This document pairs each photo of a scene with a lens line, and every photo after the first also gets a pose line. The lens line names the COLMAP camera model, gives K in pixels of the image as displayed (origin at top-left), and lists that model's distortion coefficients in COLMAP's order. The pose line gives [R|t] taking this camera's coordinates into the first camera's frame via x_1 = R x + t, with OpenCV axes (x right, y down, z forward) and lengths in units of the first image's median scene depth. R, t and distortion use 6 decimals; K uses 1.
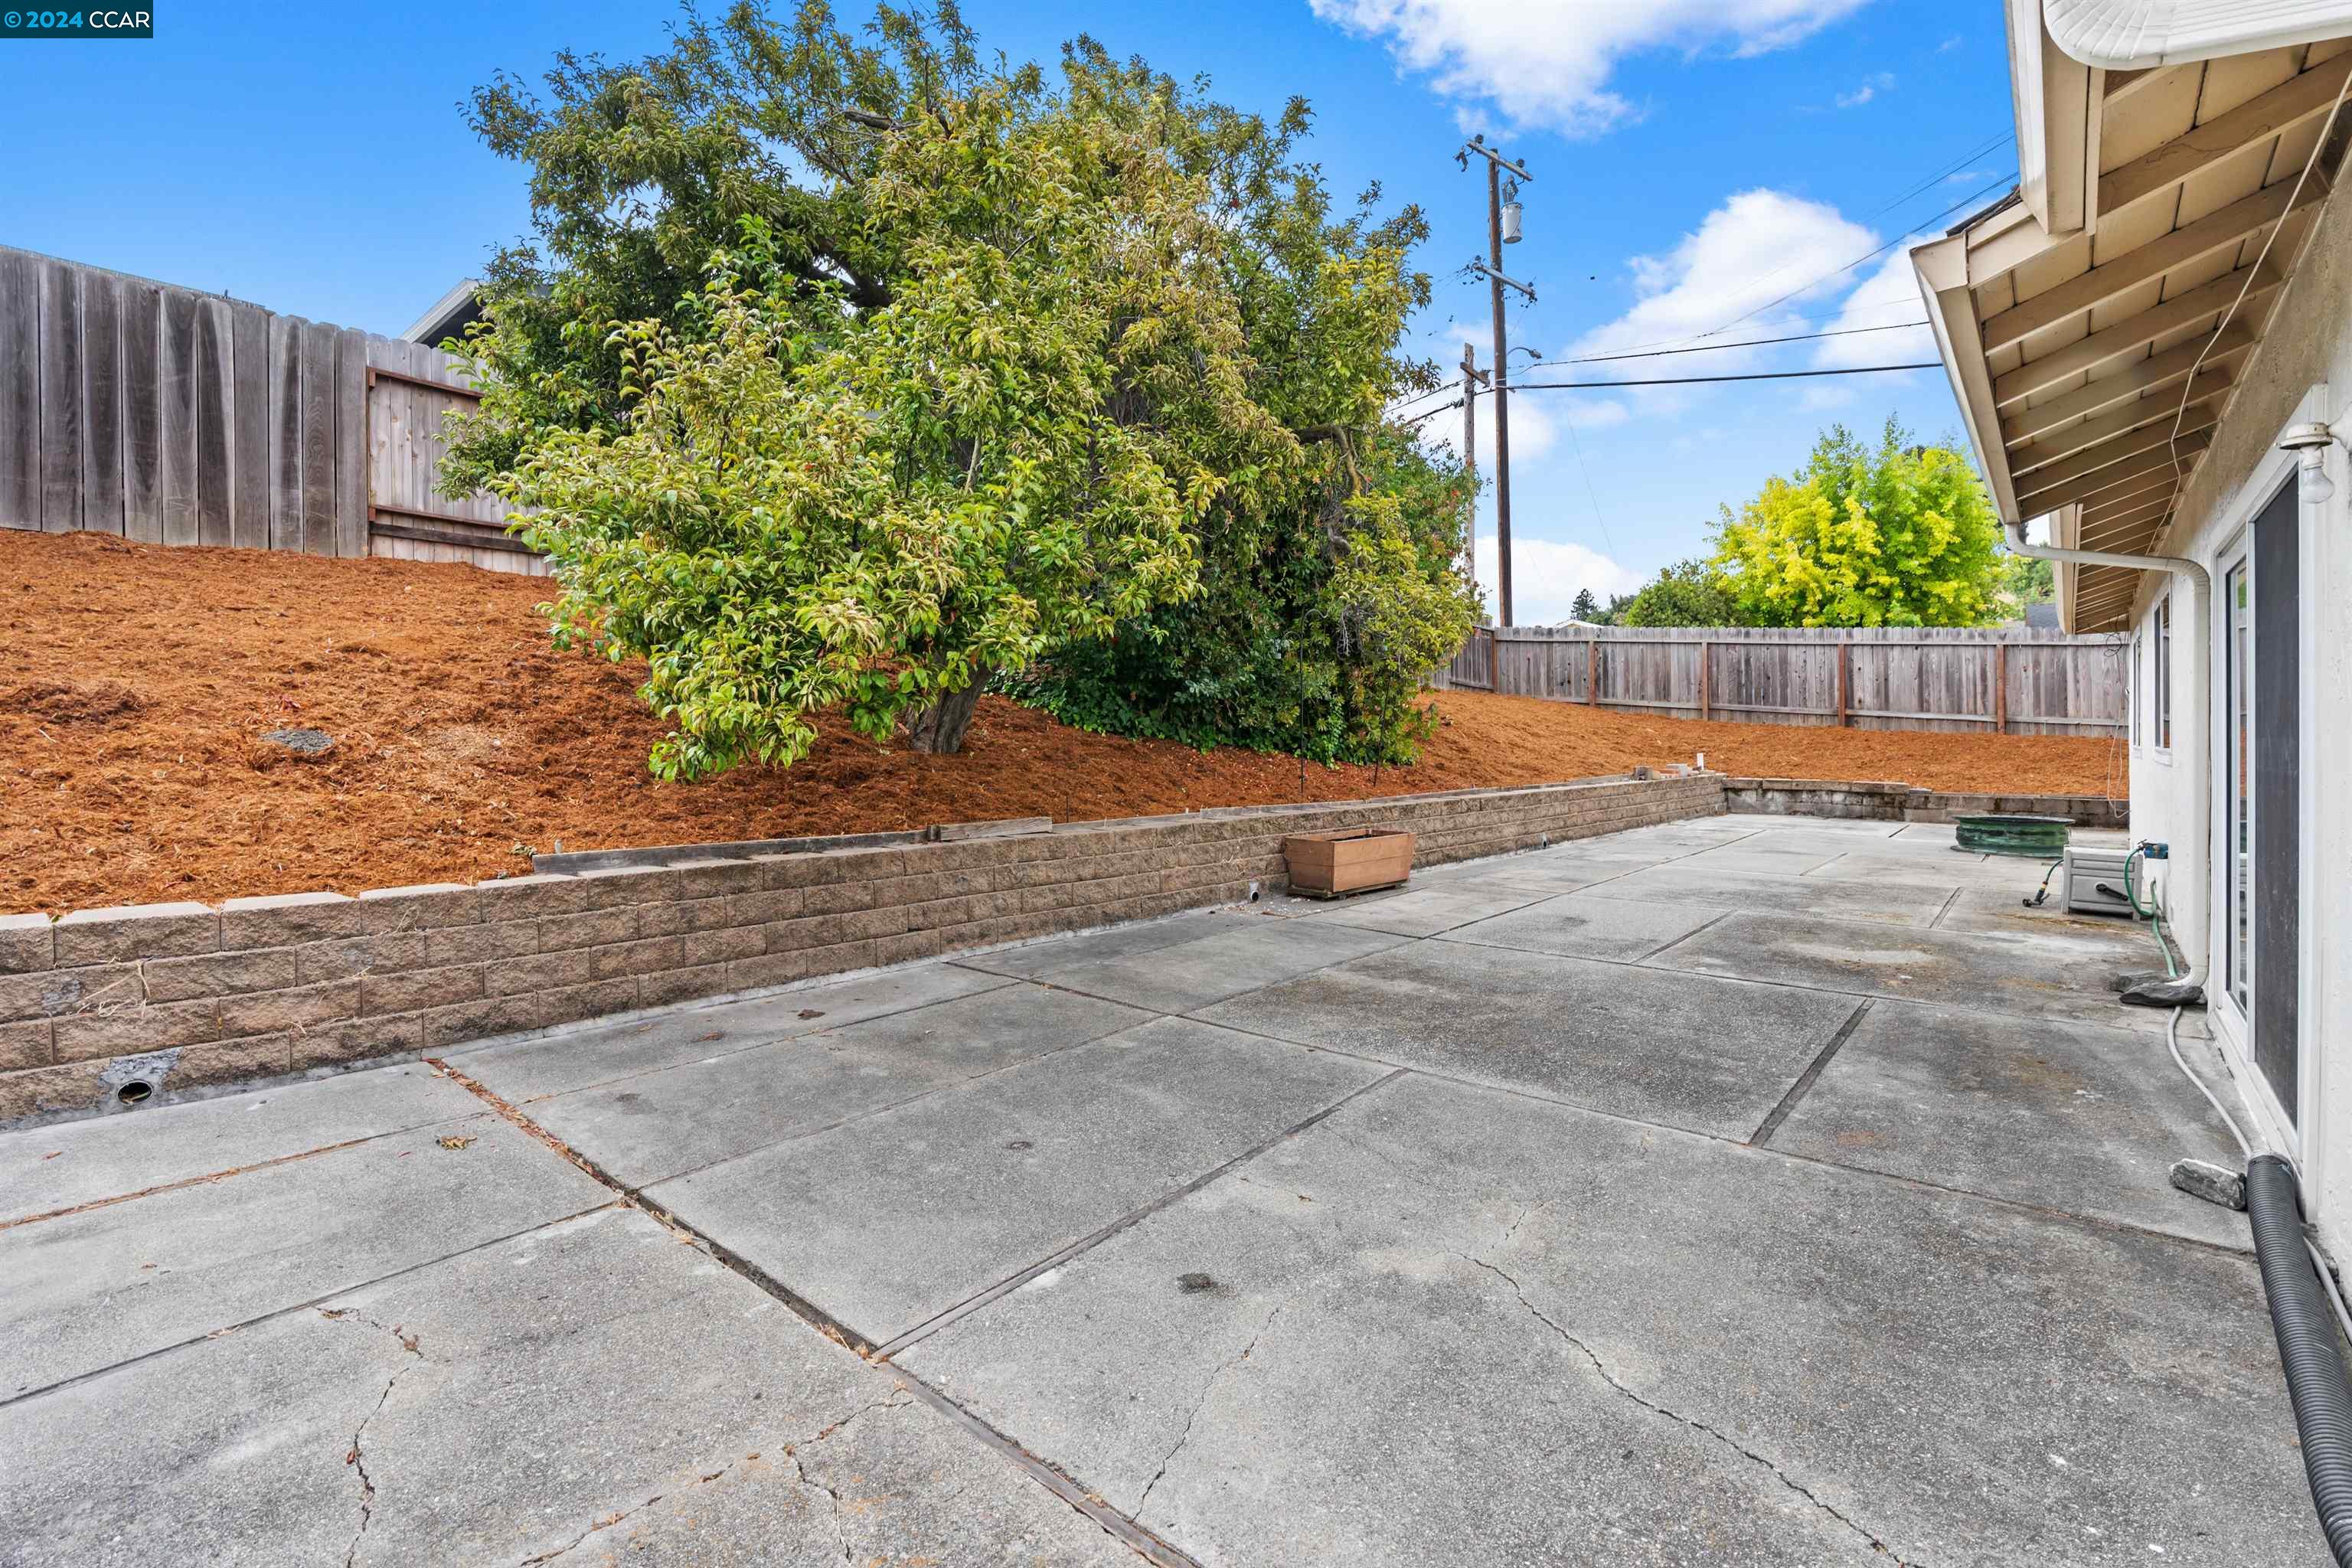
lens RADIAL K [[1080.7, 0, 1184.1], [0, 1080.7, 761.3], [0, 0, 1]] dist [-0.015016, 0.006546]
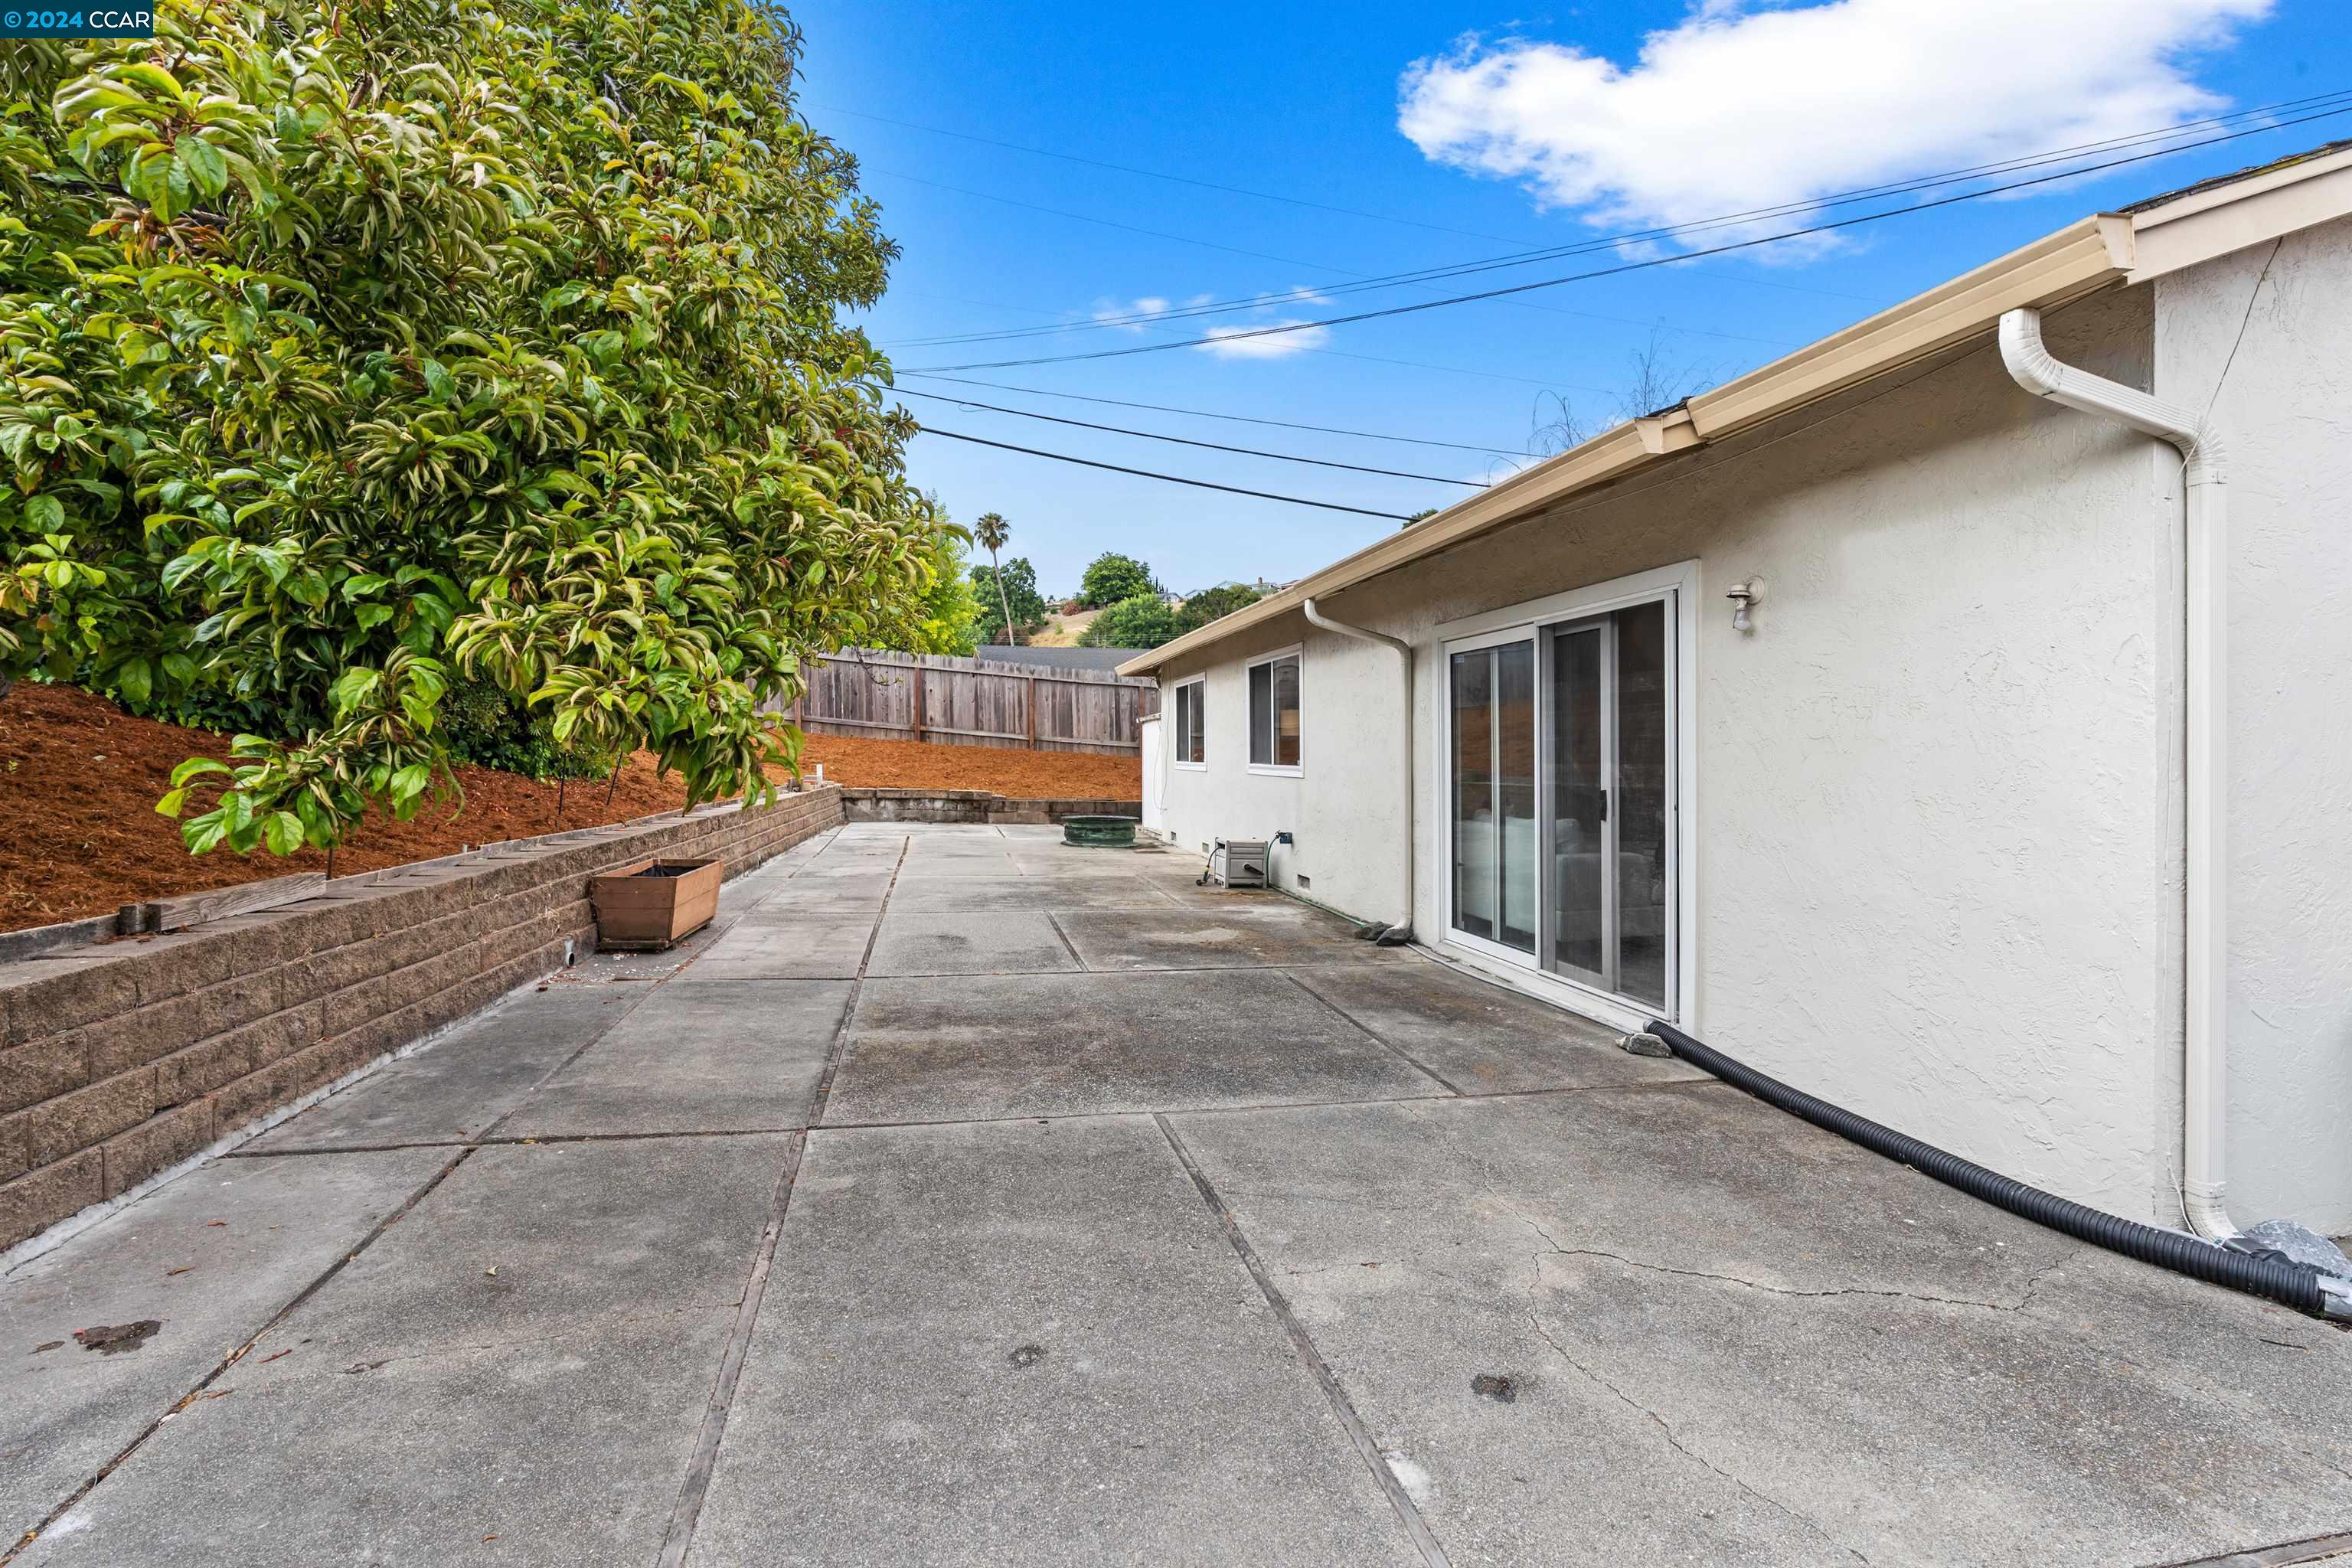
lens RADIAL K [[1080.7, 0, 1184.1], [0, 1080.7, 761.3], [0, 0, 1]] dist [-0.015016, 0.006546]
pose [[0.597964, 0.007190, 0.801490, -0.551861], [-0.001424, 0.999968, -0.007908, -0.010834], [-0.801521, 0.003588, 0.597955, 0.444533]]
